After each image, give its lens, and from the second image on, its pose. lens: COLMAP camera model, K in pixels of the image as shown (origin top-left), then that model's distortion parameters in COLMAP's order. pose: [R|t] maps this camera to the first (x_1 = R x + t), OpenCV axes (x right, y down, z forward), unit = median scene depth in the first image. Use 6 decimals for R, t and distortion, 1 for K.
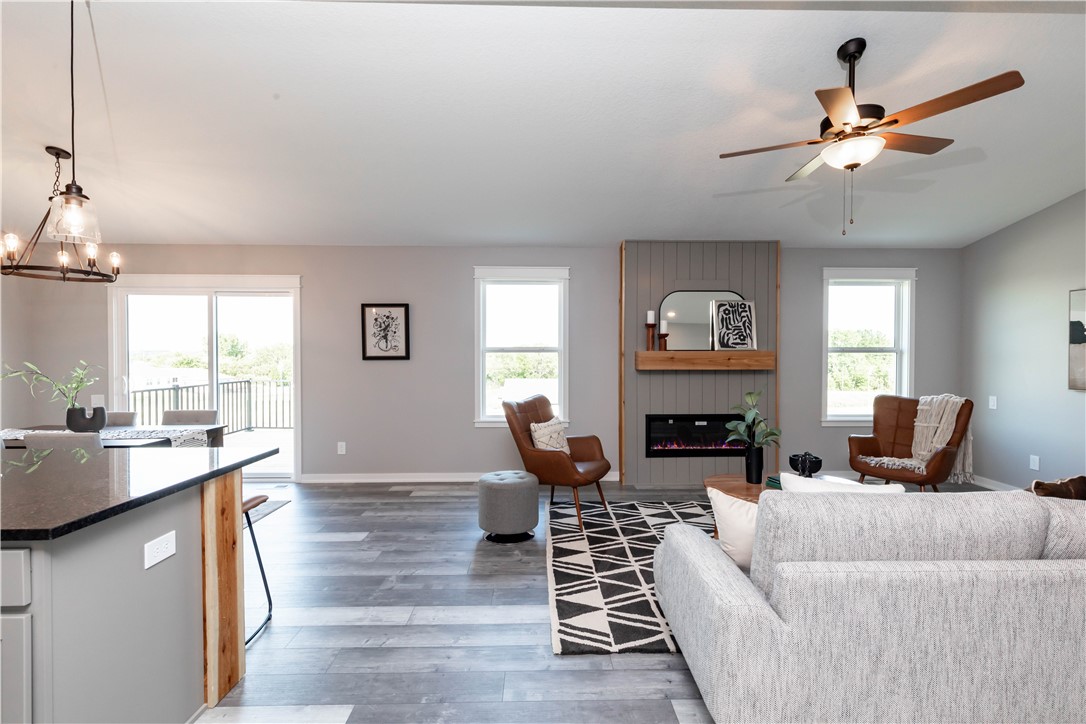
lens RADIAL K [[488.8, 0, 550.7], [0, 488.8, 358.4], [0, 0, 1]] dist [0.006565, -0.000453]
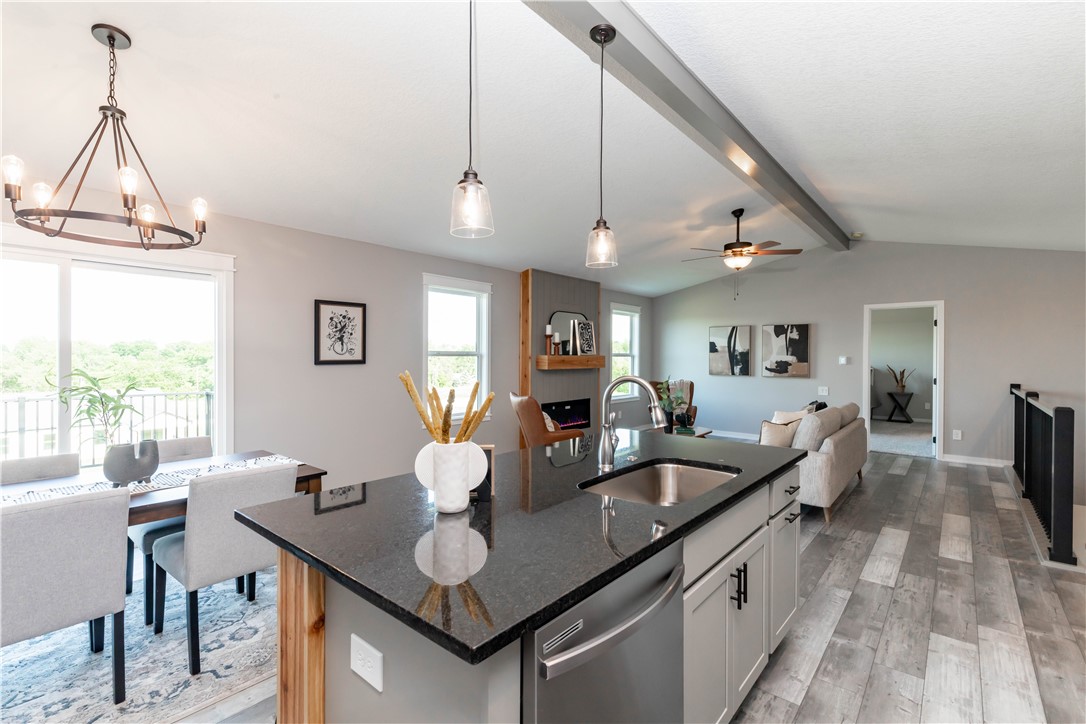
lens RADIAL K [[488.8, 0, 550.7], [0, 488.8, 358.4], [0, 0, 1]] dist [0.006565, -0.000453]
pose [[0.660125, -0.001985, 0.751153, -0.851046], [0.005435, 0.999983, -0.002134, -0.004326], [-0.751136, 0.005491, 0.660125, 0.132613]]
